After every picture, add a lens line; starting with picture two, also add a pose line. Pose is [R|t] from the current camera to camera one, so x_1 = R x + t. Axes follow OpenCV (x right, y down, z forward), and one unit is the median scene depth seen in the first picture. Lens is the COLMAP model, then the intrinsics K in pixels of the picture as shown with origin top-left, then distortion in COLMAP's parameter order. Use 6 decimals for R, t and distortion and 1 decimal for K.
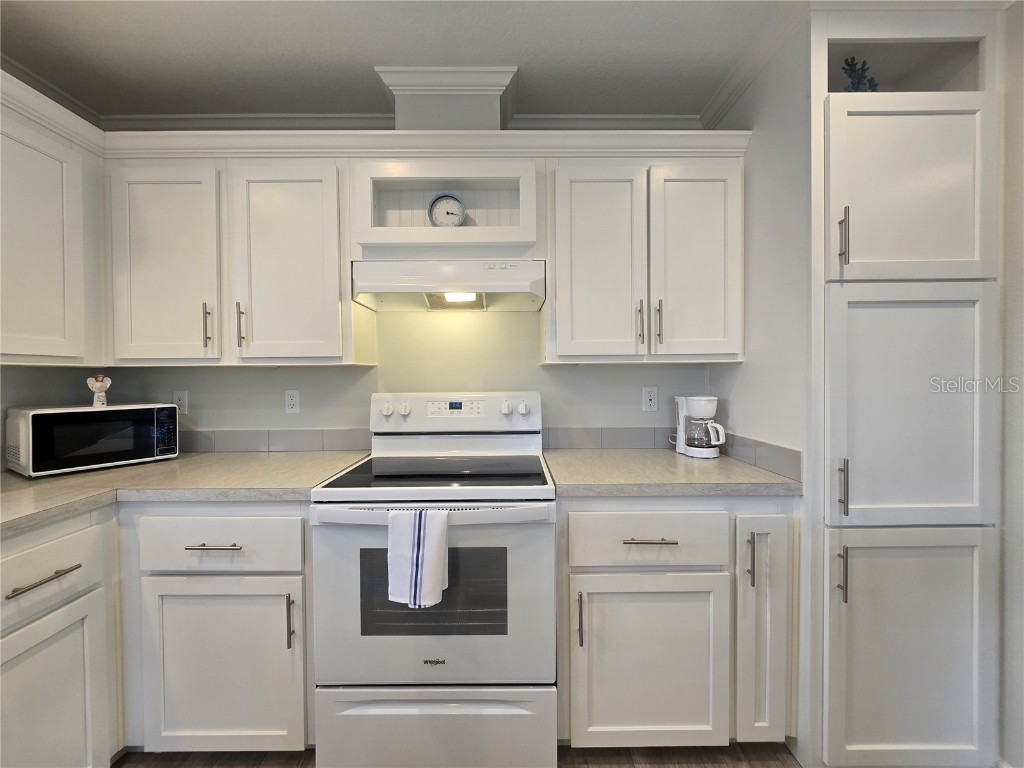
lens RADIAL K [[419.1, 0, 513.1], [0, 419.1, 384.5], [0, 0, 1]] dist [0.004371, 0.000573]
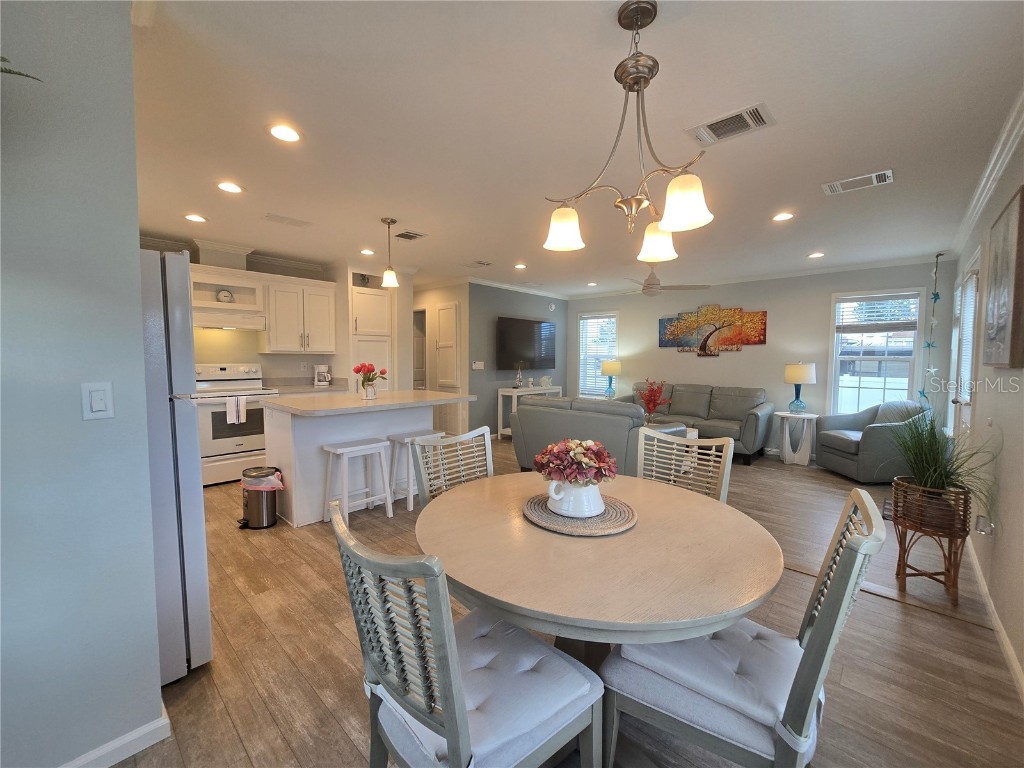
lens RADIAL K [[419.1, 0, 512.8], [0, 419.1, 383.7], [0, 0, 1]] dist [0.004371, 0.000573]
pose [[0.682633, -0.034882, 0.729929, -0.849567], [0.000285, 0.998873, 0.047468, 0.020464], [-0.730762, -0.032195, 0.681873, -2.123855]]
